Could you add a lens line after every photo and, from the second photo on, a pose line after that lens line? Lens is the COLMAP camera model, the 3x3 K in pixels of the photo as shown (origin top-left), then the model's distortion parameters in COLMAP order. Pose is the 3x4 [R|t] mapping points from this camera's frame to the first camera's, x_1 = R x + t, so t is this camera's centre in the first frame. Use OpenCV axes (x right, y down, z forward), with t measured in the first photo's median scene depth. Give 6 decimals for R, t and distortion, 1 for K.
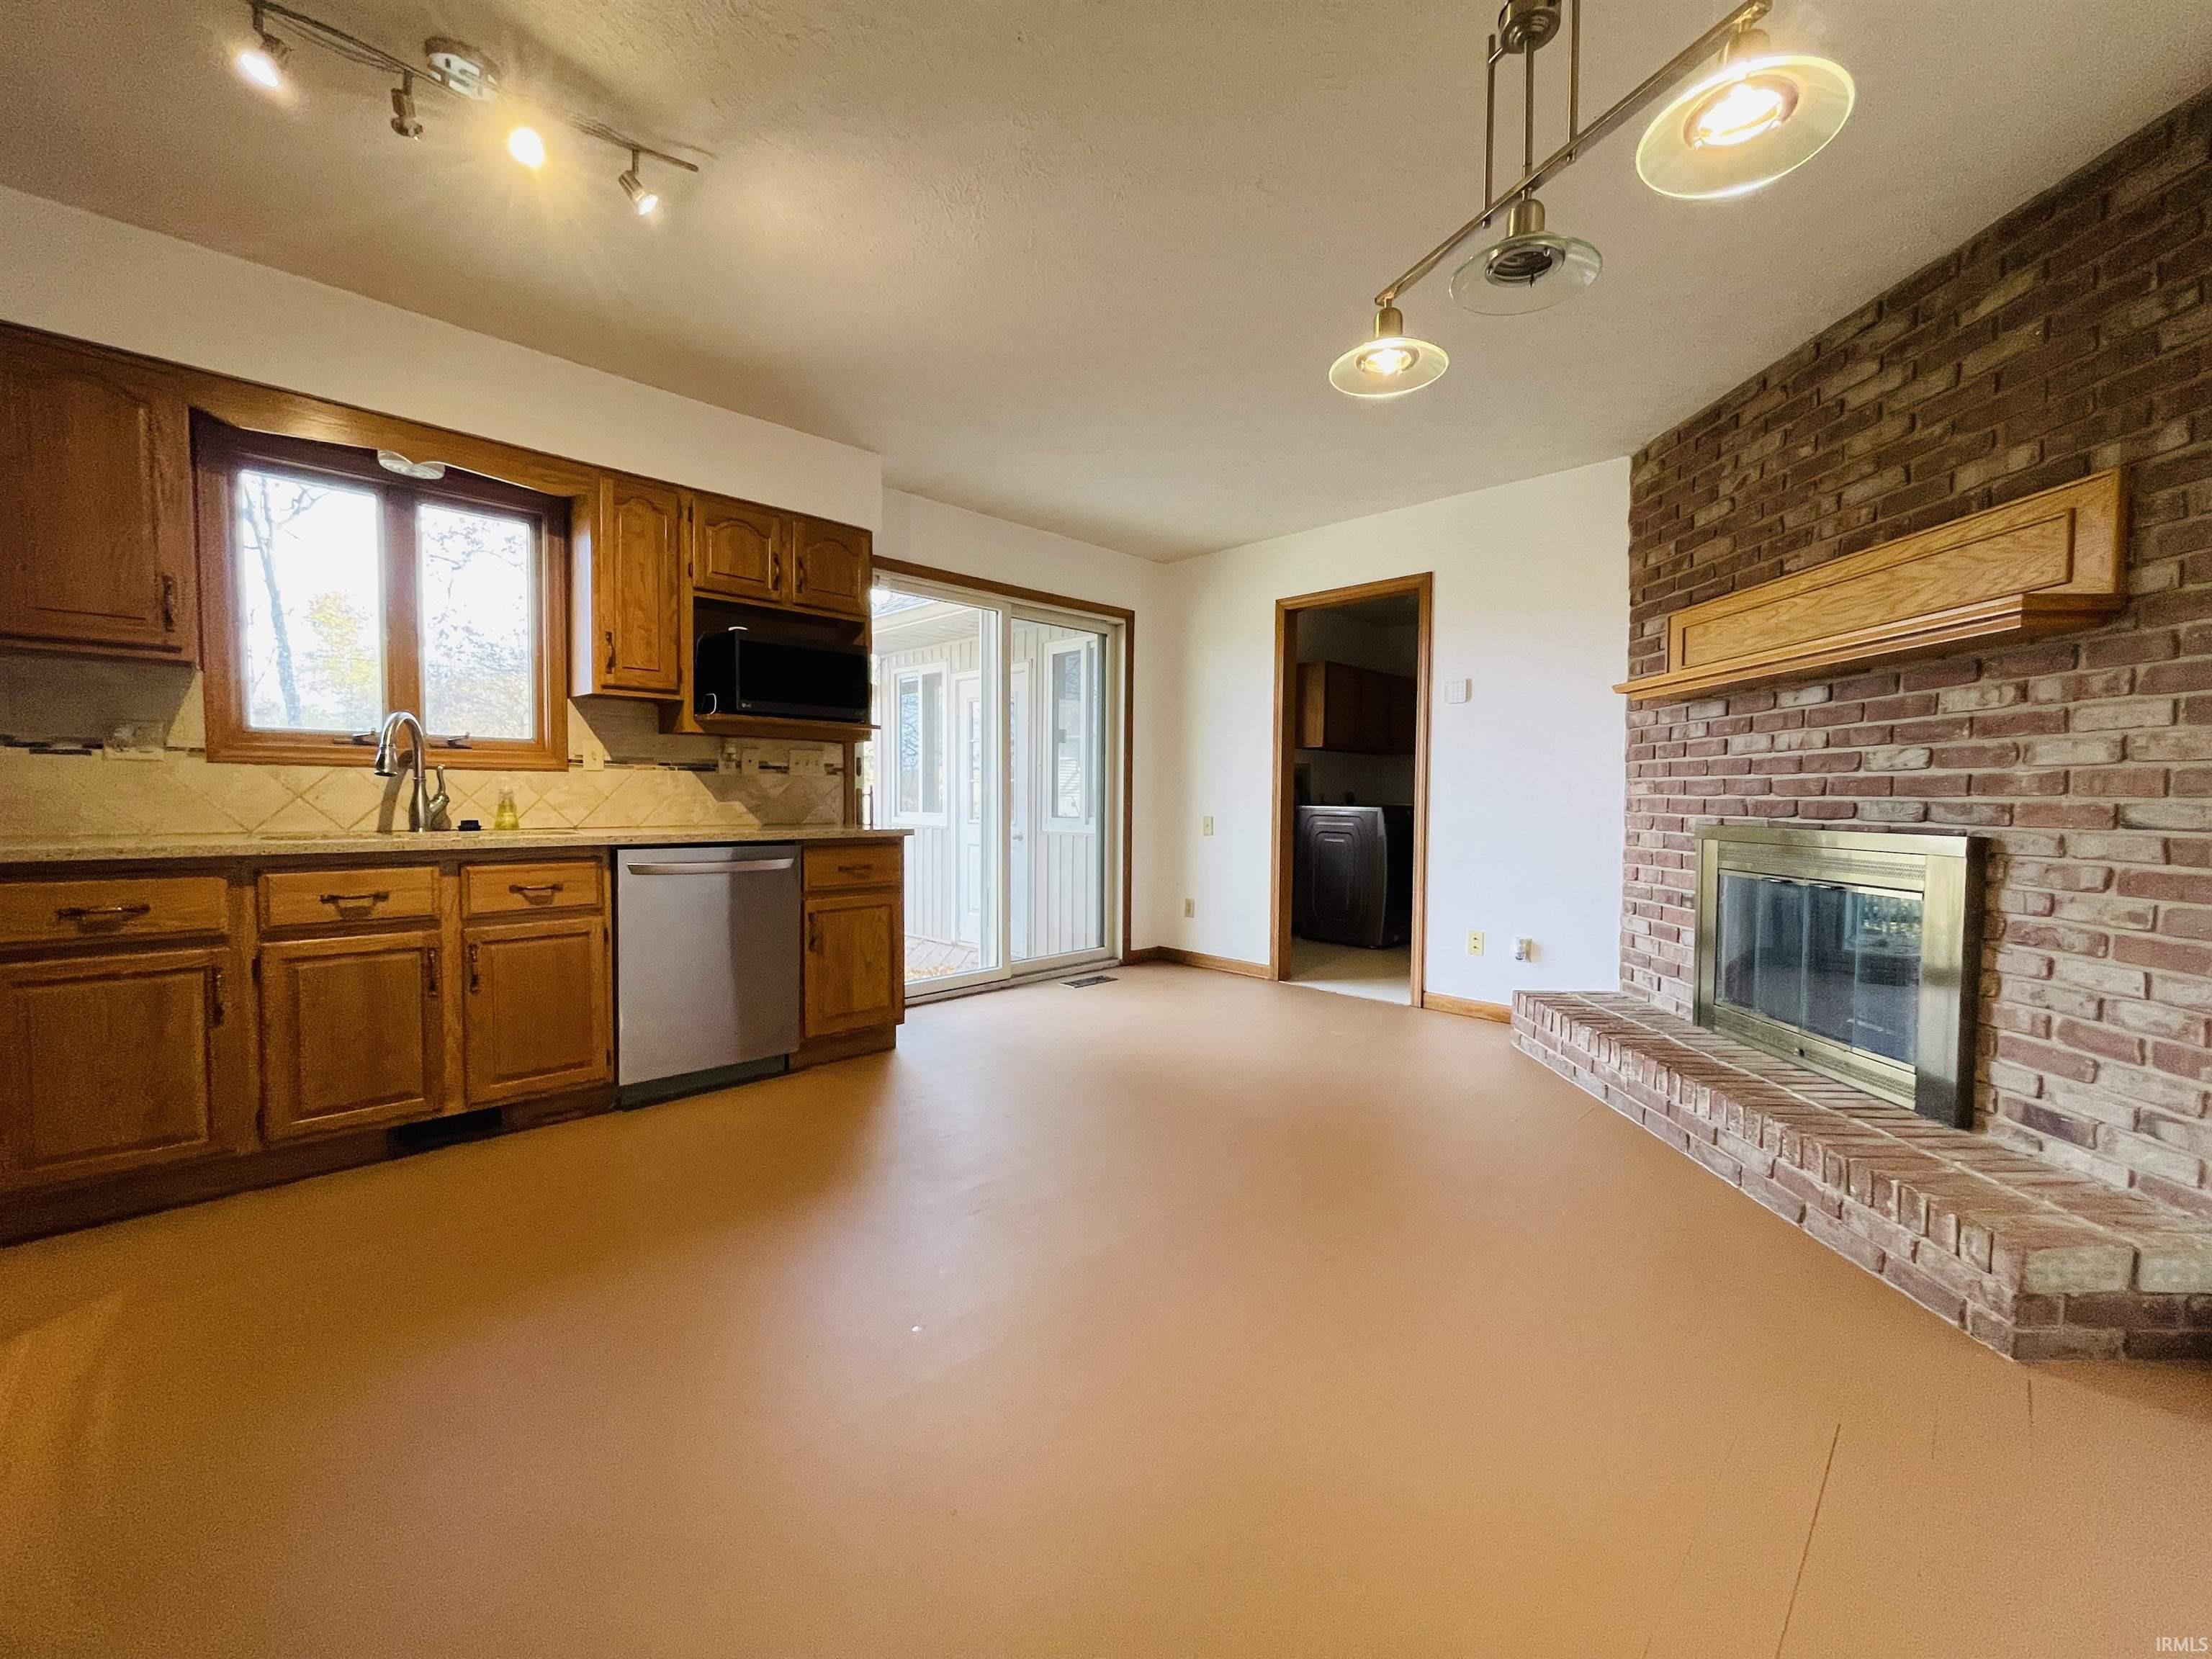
lens RADIAL K [[894.7, 0, 1105.7], [0, 894.7, 829.6], [0, 0, 1]] dist [0.002059, -0.000174]
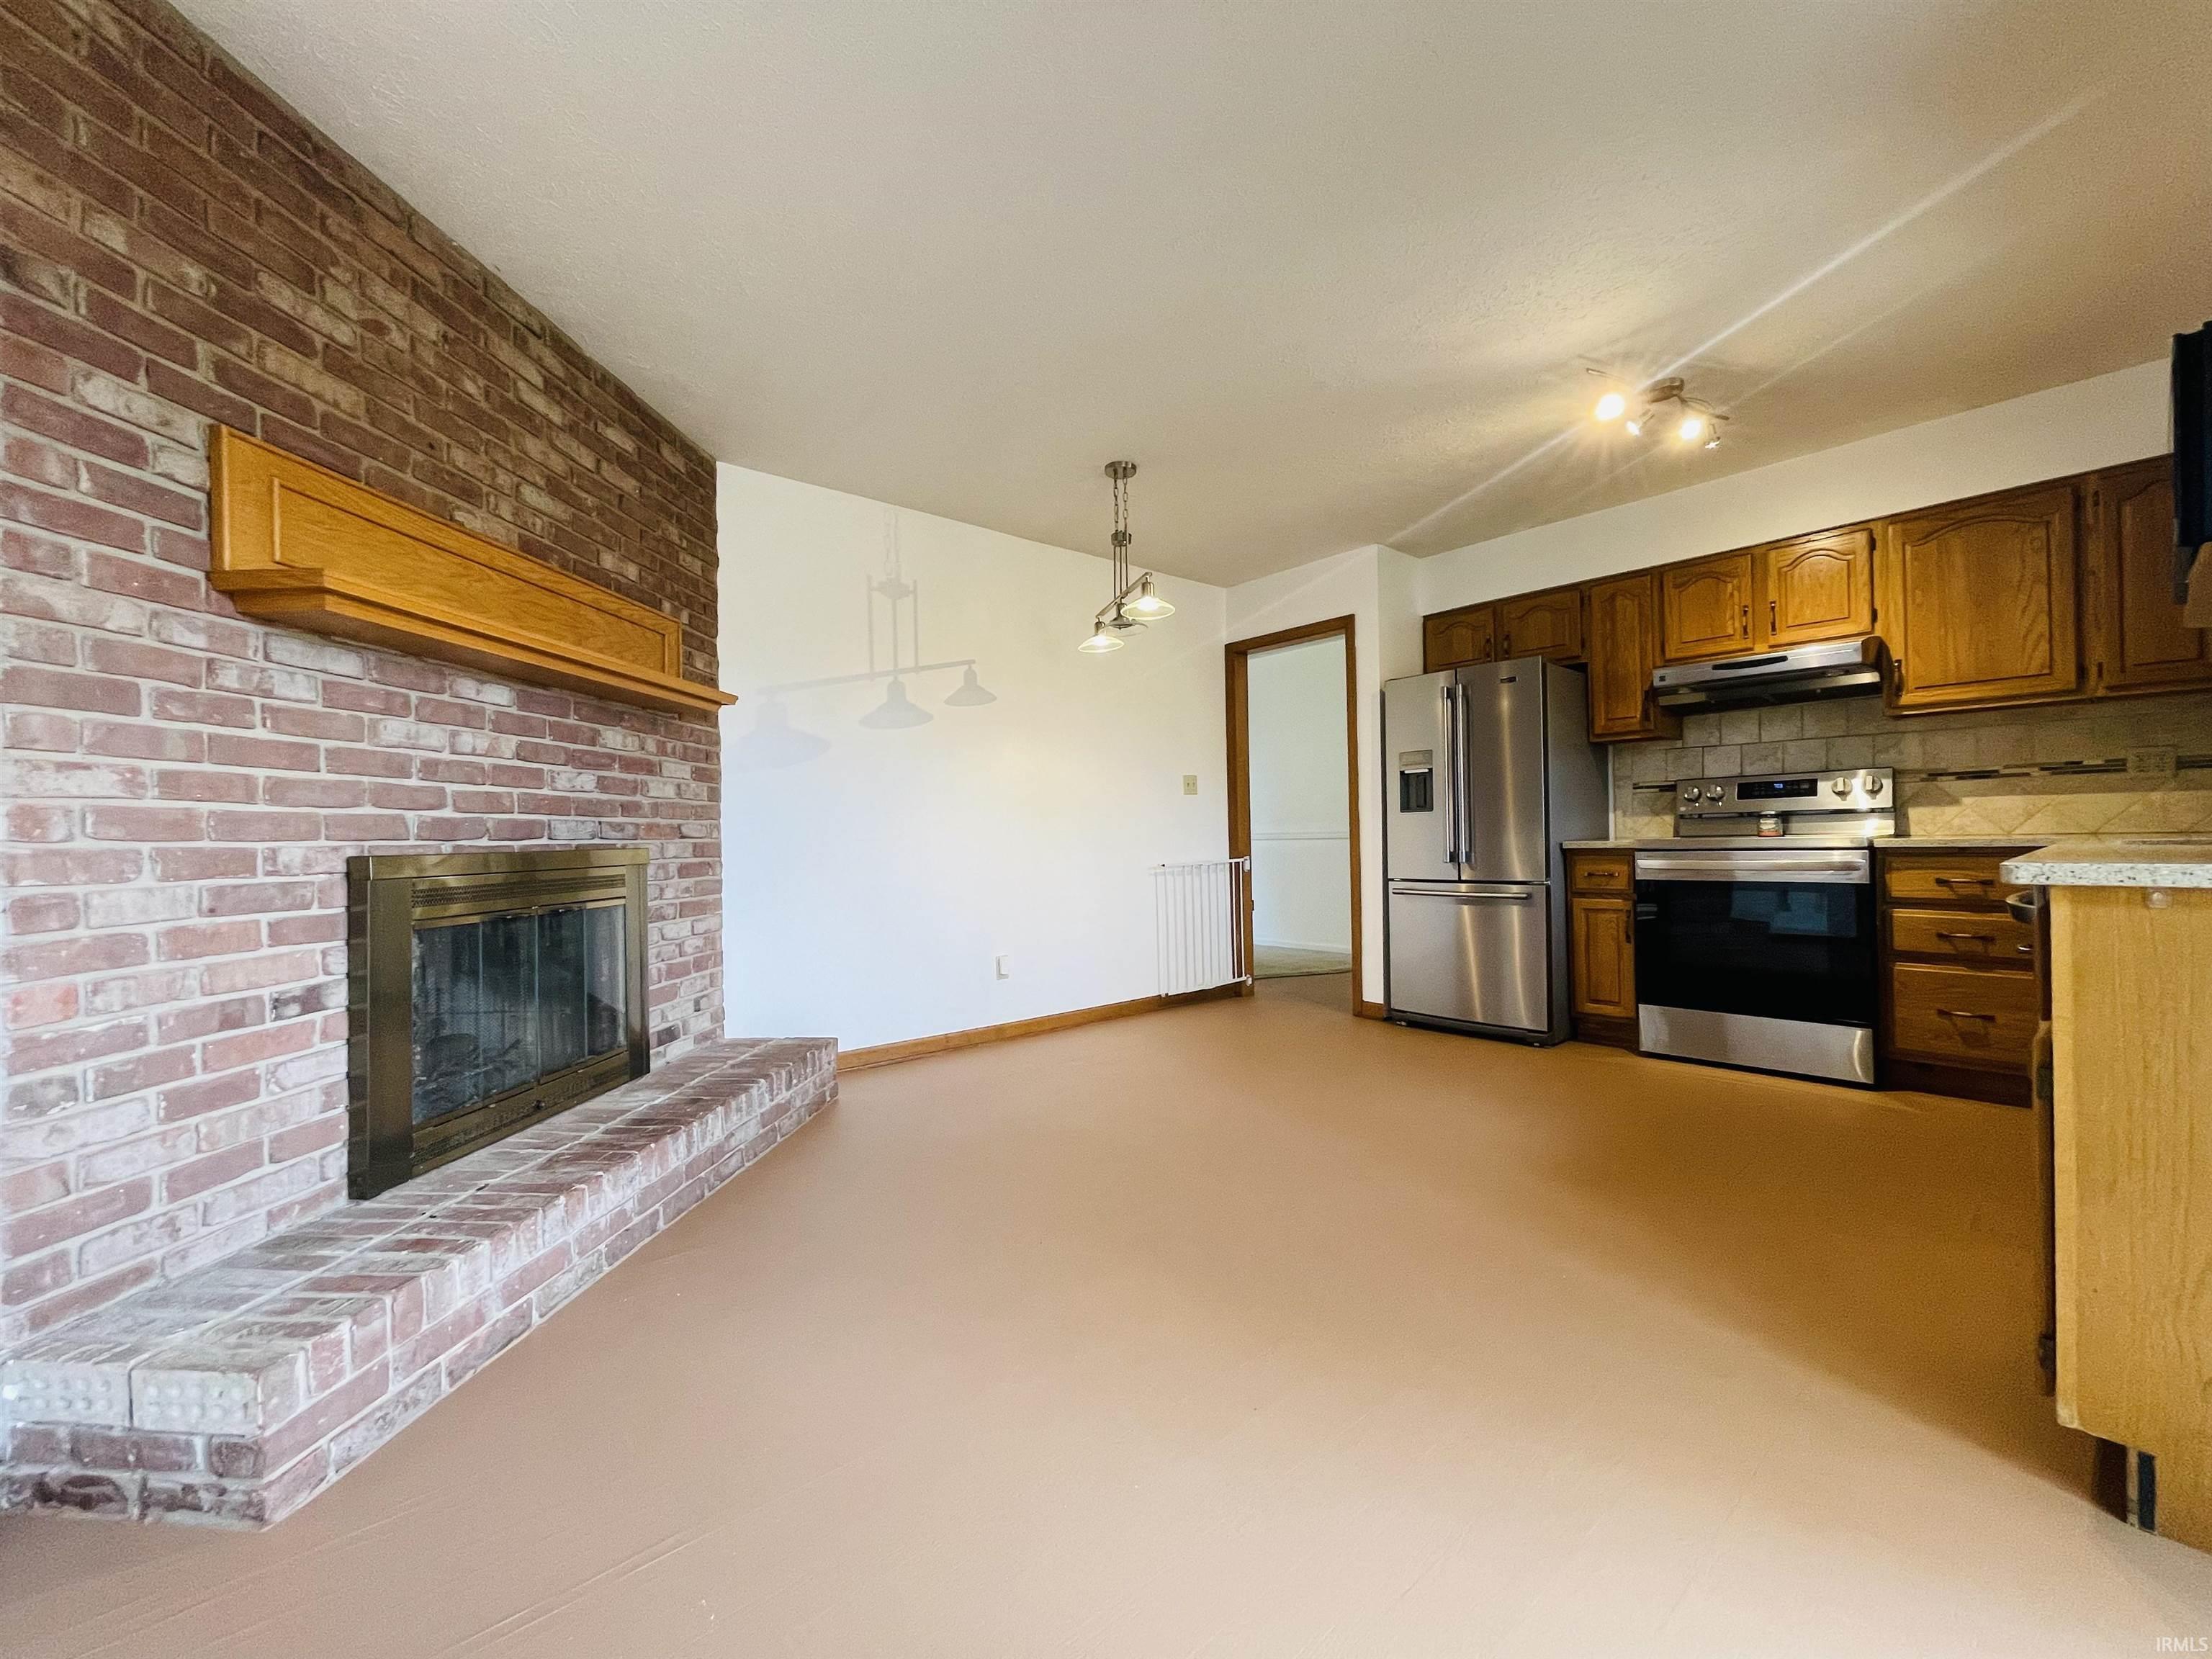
lens RADIAL K [[894.7, 0, 1107.0], [0, 894.7, 833.2], [0, 0, 1]] dist [0.002059, -0.000174]
pose [[-0.997373, 0.009227, 0.071851, 0.188041], [0.011790, 0.999306, 0.035329, -0.051002], [-0.071475, 0.036083, -0.996790, 2.197806]]
